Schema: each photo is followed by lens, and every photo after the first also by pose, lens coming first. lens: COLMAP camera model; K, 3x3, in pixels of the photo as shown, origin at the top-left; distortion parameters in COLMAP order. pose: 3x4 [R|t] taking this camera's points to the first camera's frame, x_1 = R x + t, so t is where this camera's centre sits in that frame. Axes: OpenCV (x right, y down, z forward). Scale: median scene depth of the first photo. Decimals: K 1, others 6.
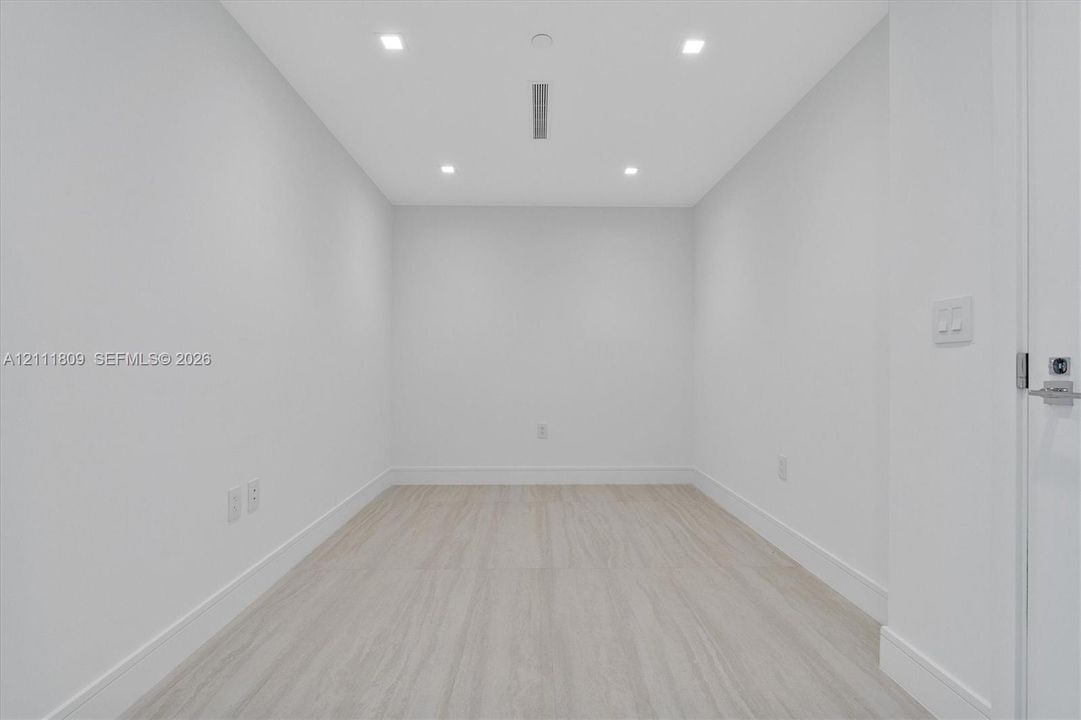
lens RADIAL K [[489.3, 0, 547.8], [0, 489.3, 362.8], [0, 0, 1]] dist [0.000116, 0.000050]
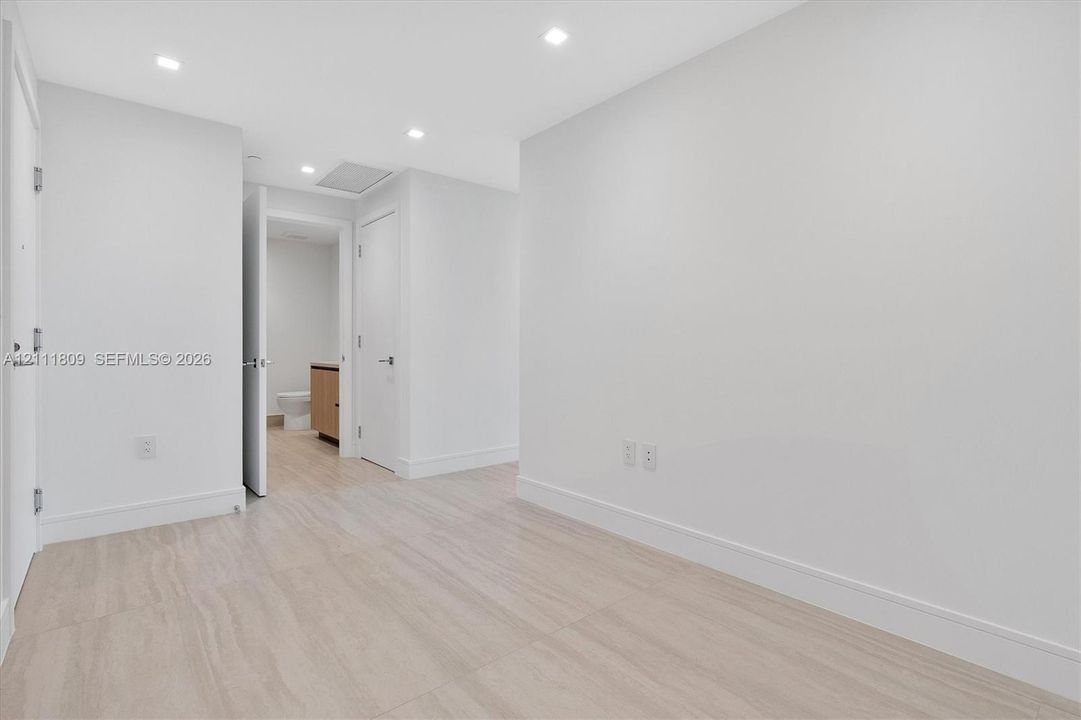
lens RADIAL K [[489.3, 0, 547.8], [0, 489.3, 362.8], [0, 0, 1]] dist [0.000116, 0.000050]
pose [[-0.765719, 0.019644, -0.642875, 0.381858], [0.002371, 0.999613, 0.027721, 0.003087], [0.643171, 0.019702, -0.765469, 1.890742]]
